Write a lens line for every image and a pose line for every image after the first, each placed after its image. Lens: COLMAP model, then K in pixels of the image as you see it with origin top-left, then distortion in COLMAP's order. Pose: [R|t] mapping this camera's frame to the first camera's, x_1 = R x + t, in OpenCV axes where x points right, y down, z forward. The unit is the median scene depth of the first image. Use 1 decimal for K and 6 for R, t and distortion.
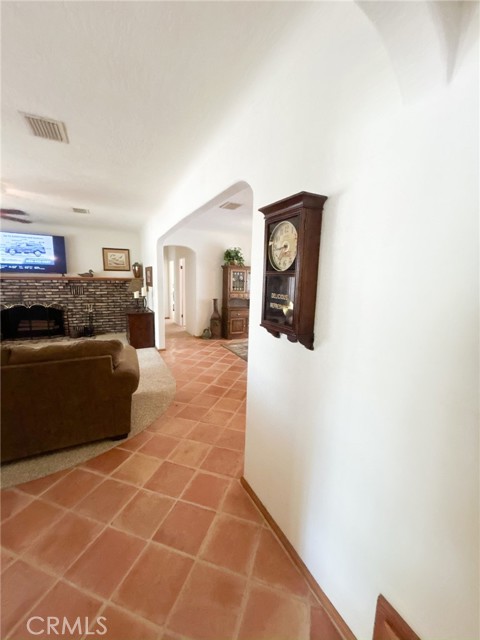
lens RADIAL K [[259.6, 0, 240.1], [0, 259.6, 318.8], [0, 0, 1]] dist [0.000156, 0.000007]
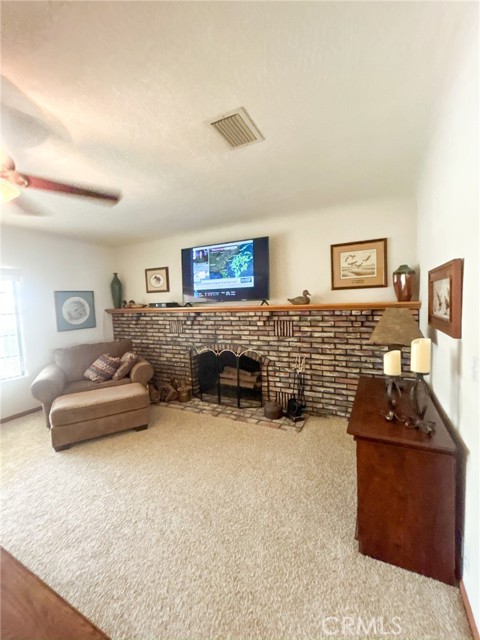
lens RADIAL K [[259.6, 0, 241.9], [0, 259.6, 318.3], [0, 0, 1]] dist [0.000156, 0.000007]
pose [[0.578685, 0.013340, -0.815442, -0.227419], [-0.079316, 0.996047, -0.039993, -0.103348], [0.811685, 0.087820, 0.577456, 0.607437]]
